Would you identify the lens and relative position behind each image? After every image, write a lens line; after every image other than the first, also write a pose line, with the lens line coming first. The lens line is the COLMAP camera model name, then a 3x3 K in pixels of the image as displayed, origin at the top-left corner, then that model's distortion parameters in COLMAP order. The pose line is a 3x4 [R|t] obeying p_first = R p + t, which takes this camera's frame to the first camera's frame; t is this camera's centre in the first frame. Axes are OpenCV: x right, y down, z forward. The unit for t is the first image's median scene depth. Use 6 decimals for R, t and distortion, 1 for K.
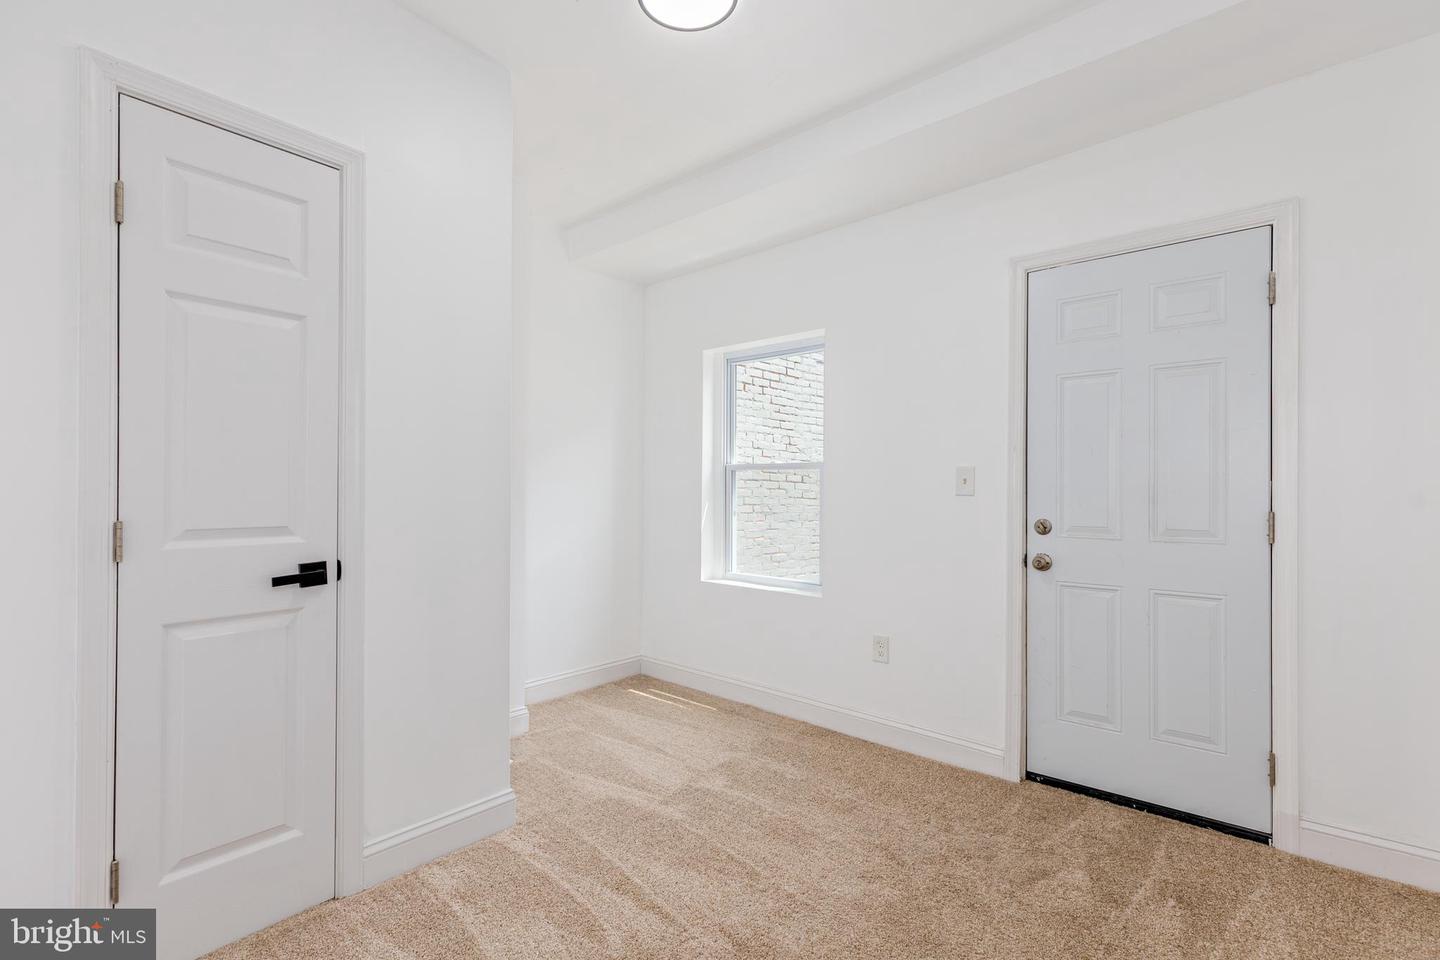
lens RADIAL K [[648.1, 0, 729.4], [0, 648.1, 488.5], [0, 0, 1]] dist [0.007838, -0.000953]
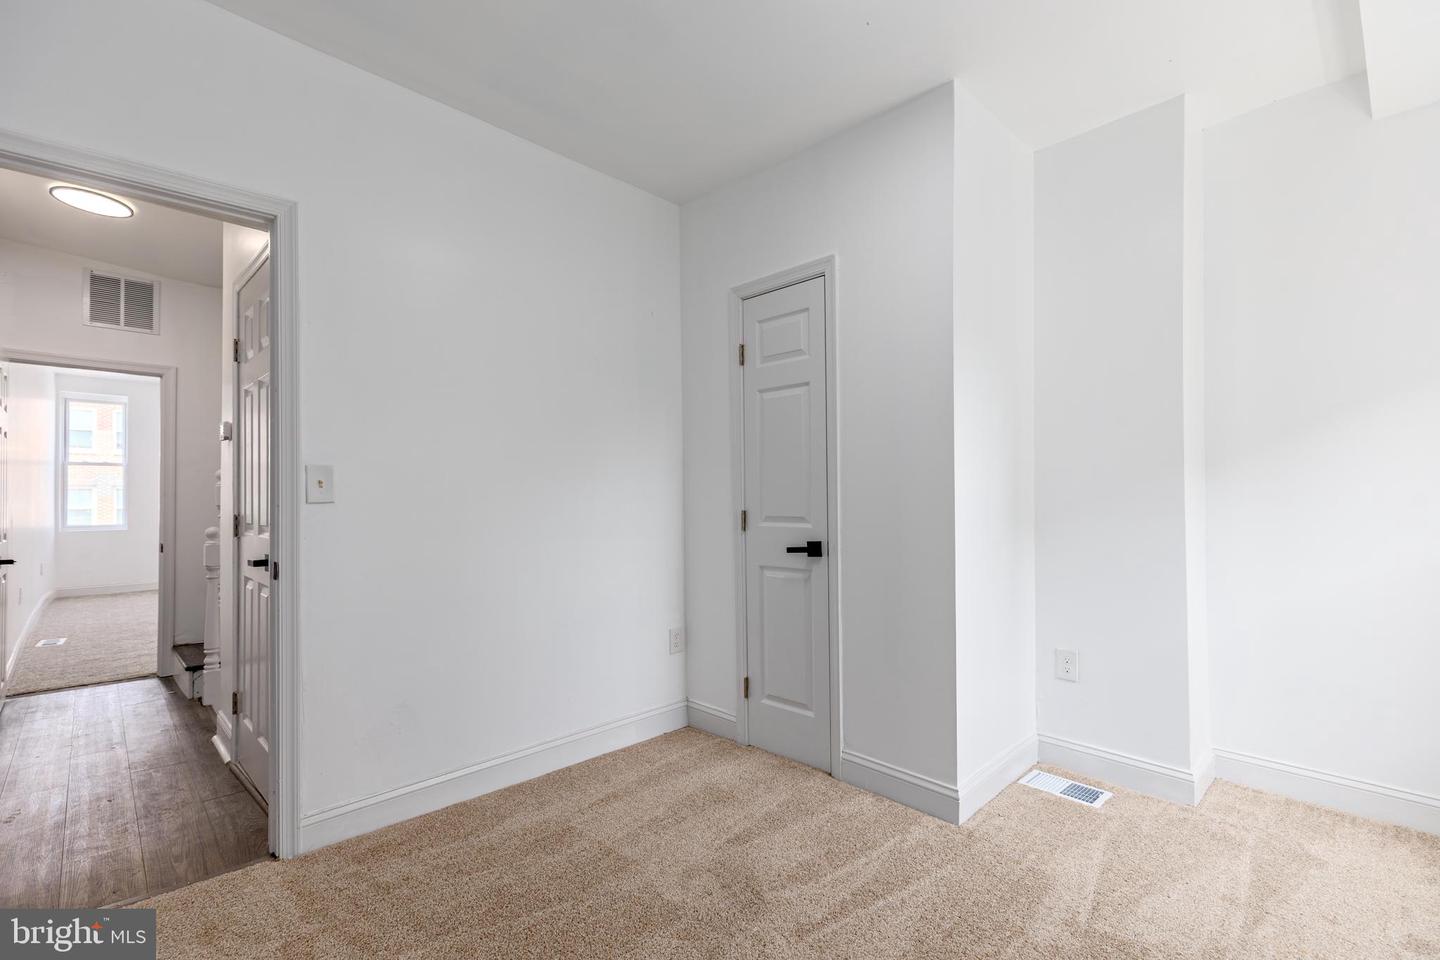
lens RADIAL K [[648.1, 0, 729.4], [0, 648.1, 488.5], [0, 0, 1]] dist [0.007838, -0.000953]
pose [[-0.093419, -0.018090, -0.995463, 0.913515], [0.012322, 0.999737, -0.019324, 0.016810], [0.995551, -0.014071, -0.093171, 0.967723]]
